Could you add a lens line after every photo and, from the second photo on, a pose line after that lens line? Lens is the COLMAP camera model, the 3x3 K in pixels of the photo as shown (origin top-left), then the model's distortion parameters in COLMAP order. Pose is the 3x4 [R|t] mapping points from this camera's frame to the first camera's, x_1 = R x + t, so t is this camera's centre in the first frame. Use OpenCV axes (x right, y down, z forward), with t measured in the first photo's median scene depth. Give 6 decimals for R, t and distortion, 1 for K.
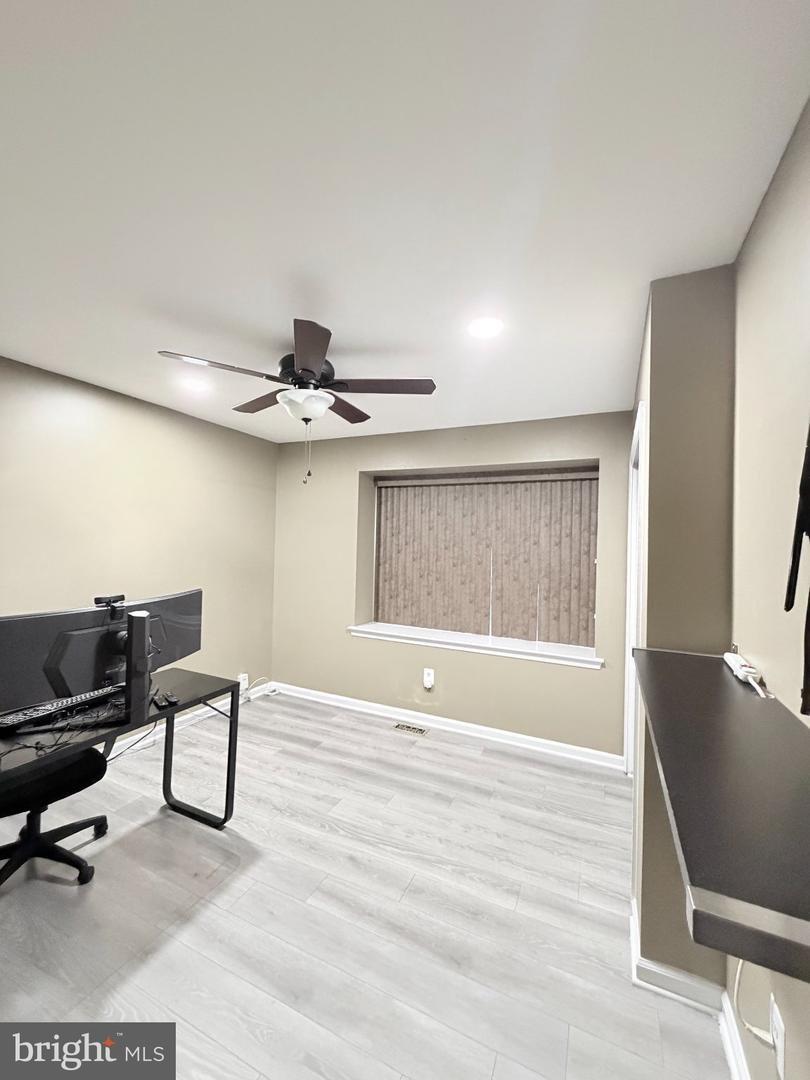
lens RADIAL K [[433.4, 0, 402.5], [0, 433.4, 538.4], [0, 0, 1]] dist [-0.001125, -0.000289]
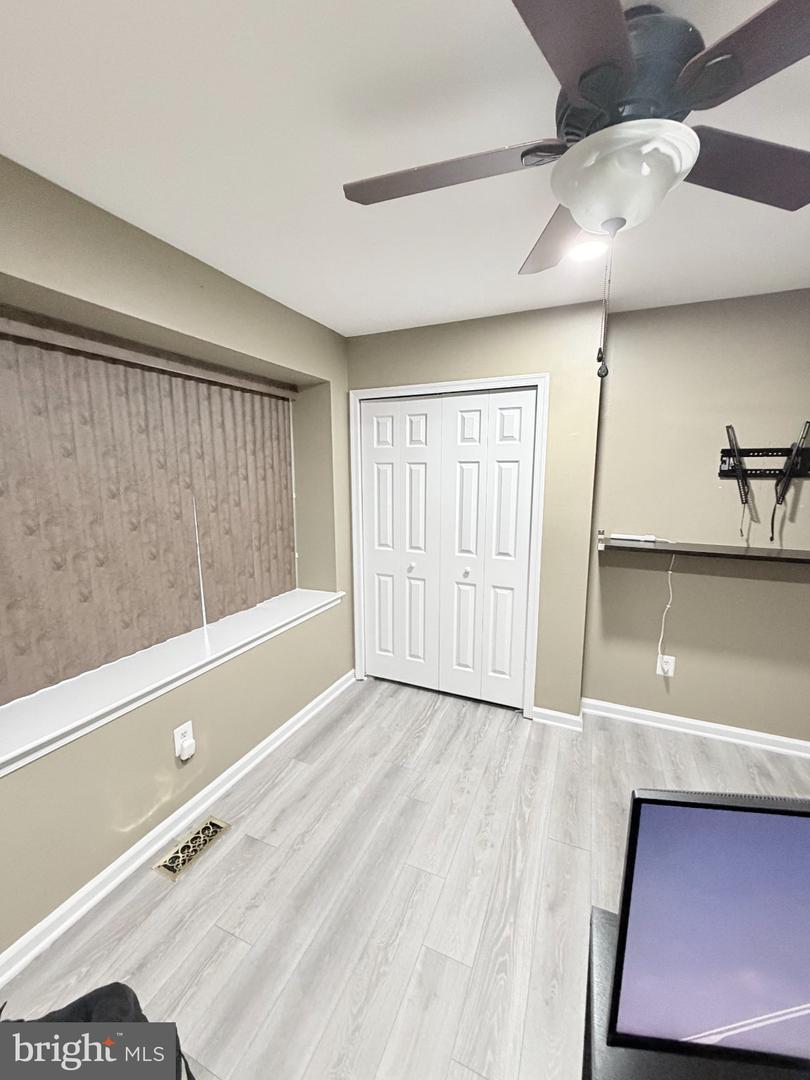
lens RADIAL K [[433.4, 0, 402.5], [0, 433.4, 538.4], [0, 0, 1]] dist [-0.001125, -0.000289]
pose [[-0.035323, -0.181851, 0.982691, -0.459727], [-0.009720, 0.983321, 0.181618, -0.025300], [-0.999329, -0.003137, -0.036501, 0.803070]]
